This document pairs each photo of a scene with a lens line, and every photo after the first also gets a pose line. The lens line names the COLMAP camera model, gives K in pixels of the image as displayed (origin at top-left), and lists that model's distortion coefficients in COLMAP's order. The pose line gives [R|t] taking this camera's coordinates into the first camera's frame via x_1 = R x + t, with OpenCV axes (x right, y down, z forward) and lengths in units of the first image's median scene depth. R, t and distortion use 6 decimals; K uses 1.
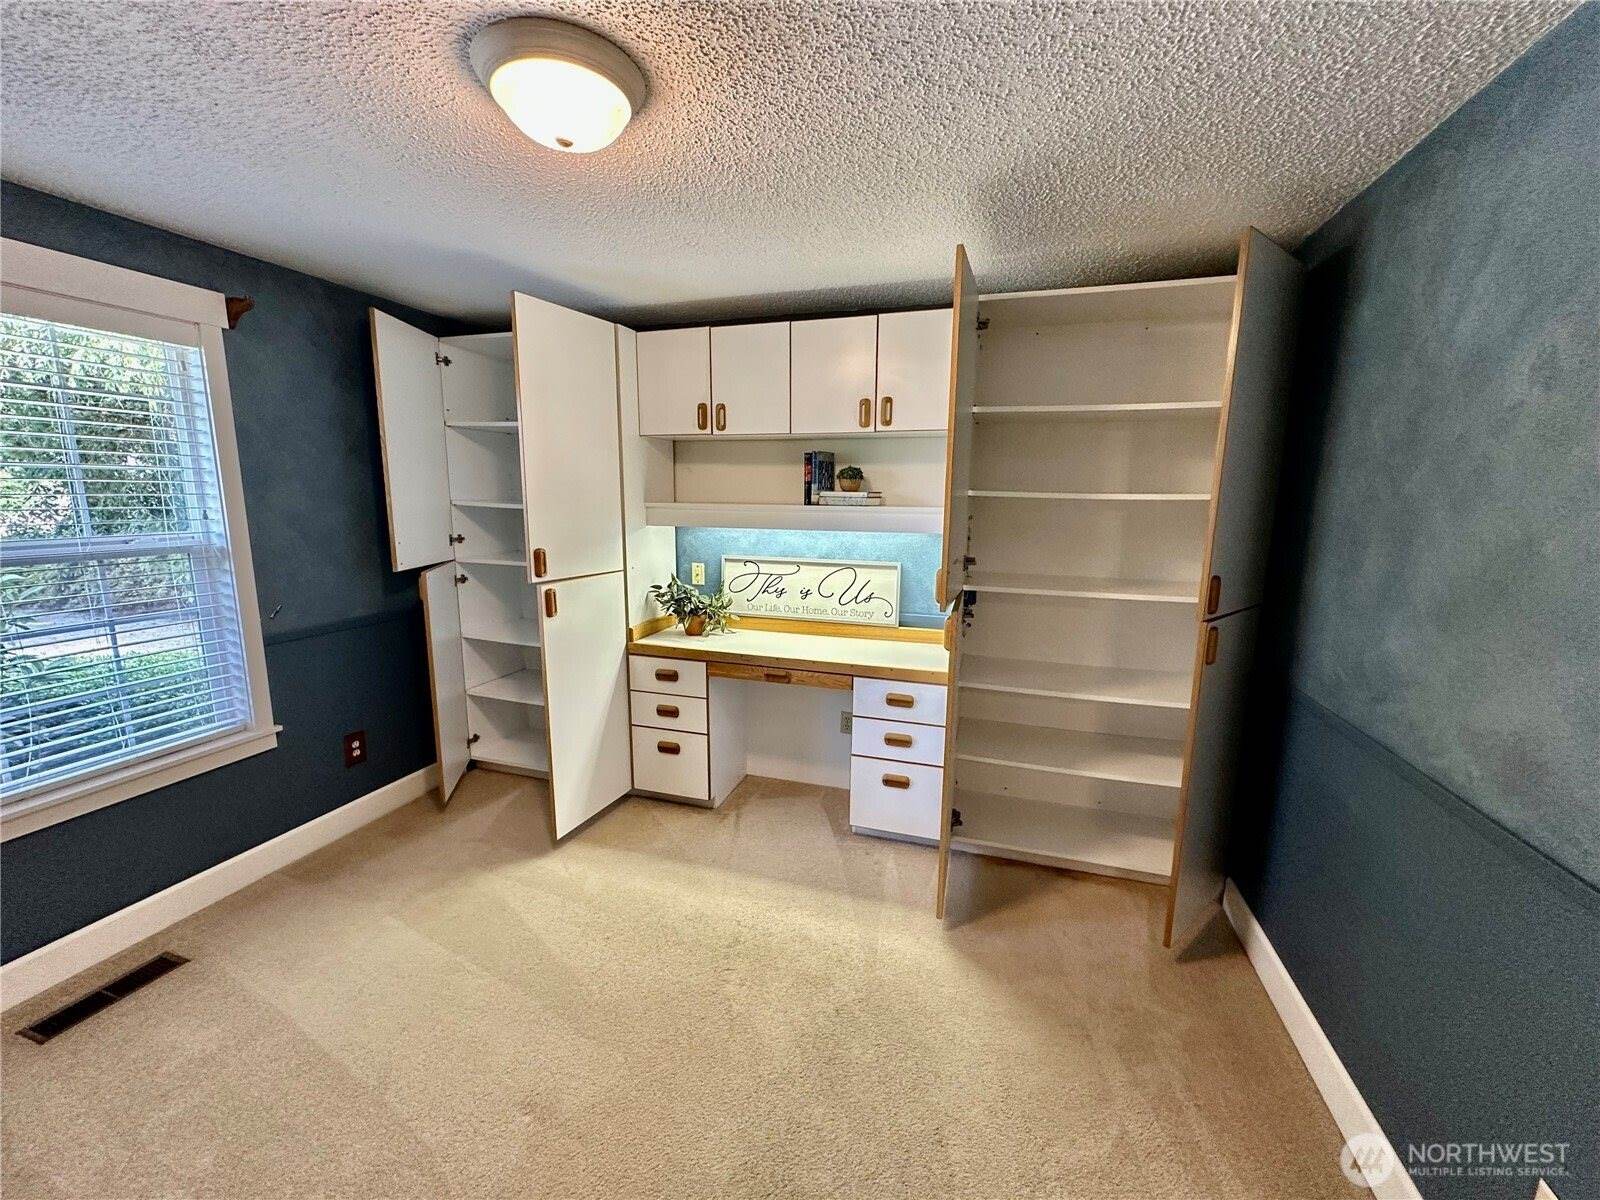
lens RADIAL K [[644.5, 0, 797.2], [0, 644.5, 603.3], [0, 0, 1]] dist [0.001299, 0.000151]
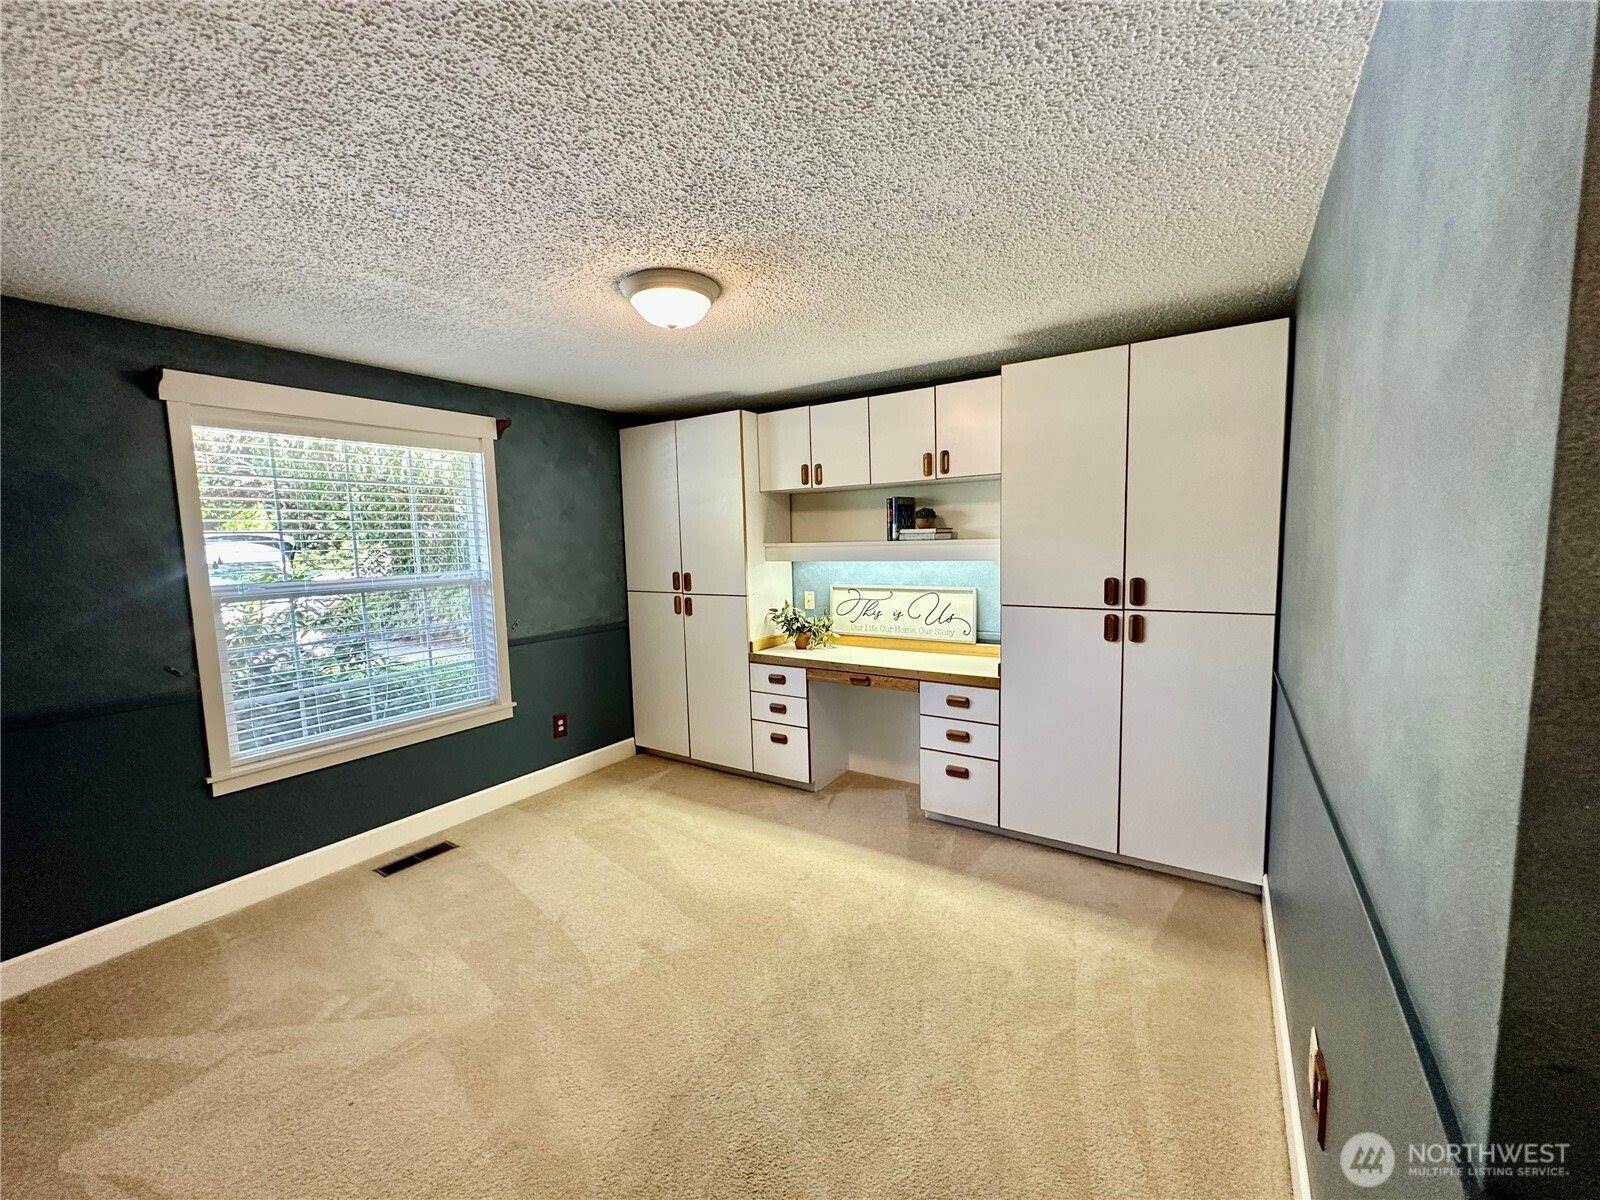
lens RADIAL K [[644.5, 0, 797.2], [0, 644.5, 603.3], [0, 0, 1]] dist [0.001299, 0.000151]
pose [[0.962978, -0.006650, -0.269497, 0.178275], [-0.011196, 0.997847, -0.064626, 0.046310], [0.269347, 0.065251, 0.960830, -0.209688]]
